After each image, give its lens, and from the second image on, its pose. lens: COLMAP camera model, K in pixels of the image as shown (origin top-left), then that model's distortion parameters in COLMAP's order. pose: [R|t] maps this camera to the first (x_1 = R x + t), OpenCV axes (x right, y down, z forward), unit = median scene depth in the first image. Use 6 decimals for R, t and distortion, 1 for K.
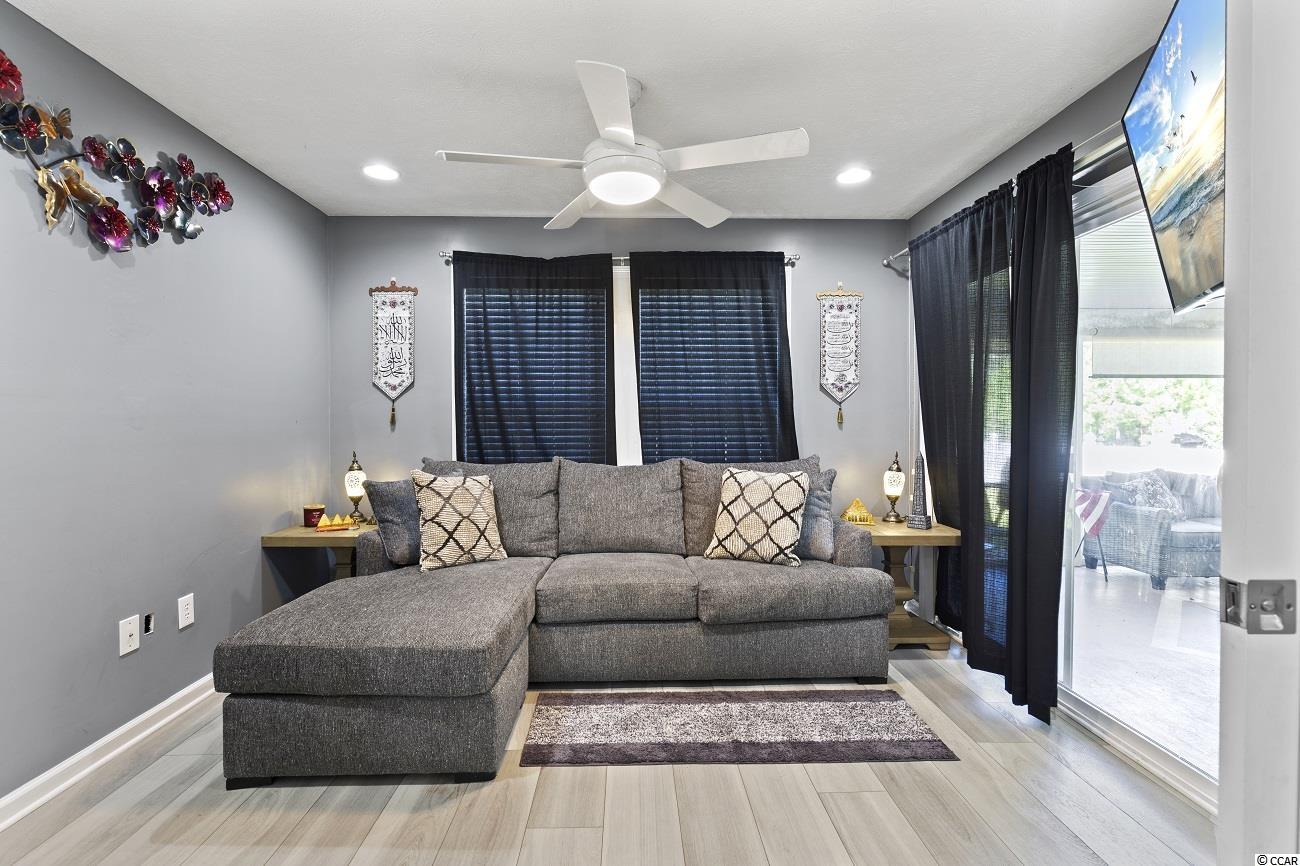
lens RADIAL K [[589.5, 0, 653.9], [0, 589.5, 425.1], [0, 0, 1]] dist [0.004697, -0.001457]
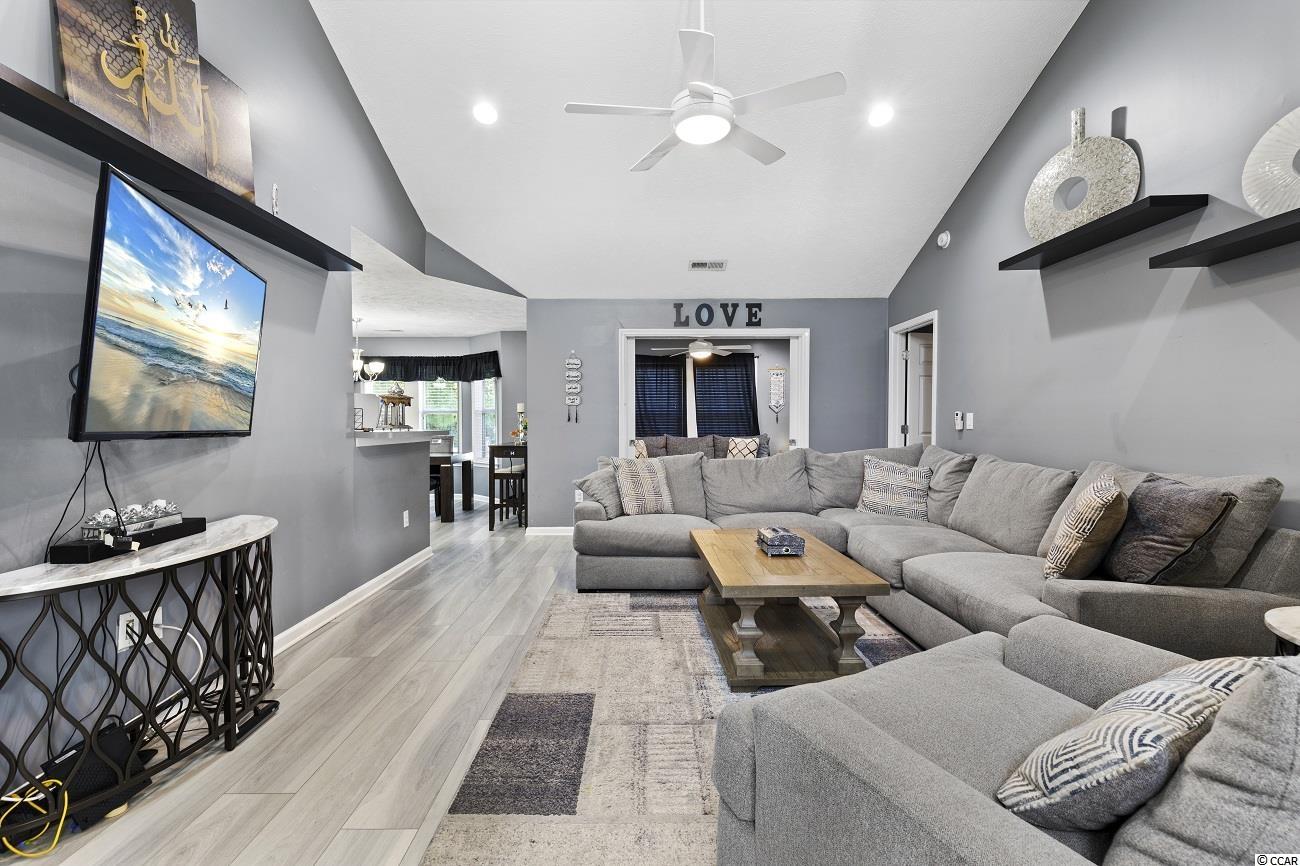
lens RADIAL K [[589.5, 0, 646.9], [0, 589.5, 433.6], [0, 0, 1]] dist [0.004697, -0.001457]
pose [[0.999661, 0.002801, -0.025874, -0.175976], [-0.002372, 0.999860, 0.016590, 0.009512], [0.025917, -0.016523, 0.999528, -1.573125]]
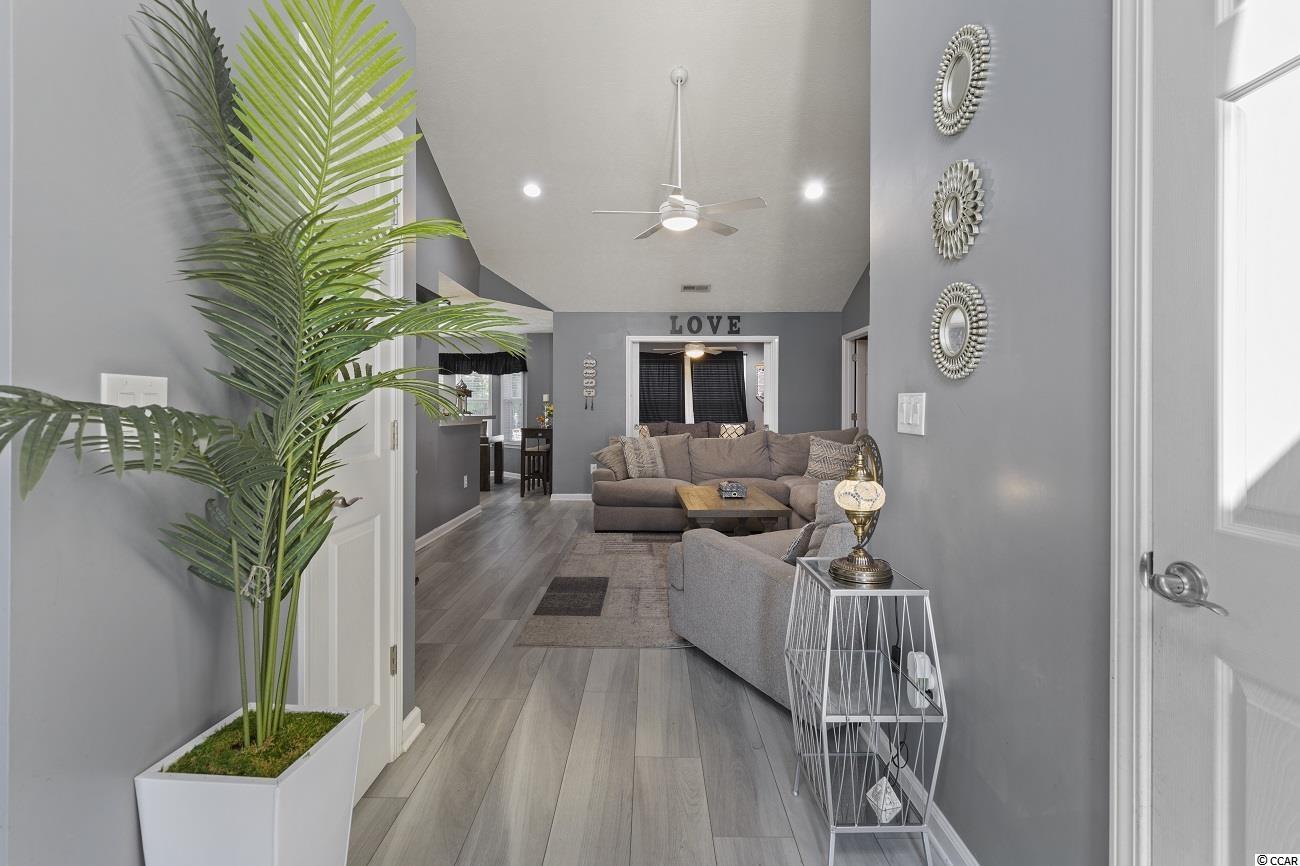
lens RADIAL K [[589.5, 0, 660.4], [0, 589.5, 407.9], [0, 0, 1]] dist [0.004697, -0.001457]
pose [[0.999841, 0.007007, -0.016387, -0.142888], [-0.007132, 0.999946, -0.007623, 0.012676], [0.016333, 0.007739, 0.999837, -1.980296]]
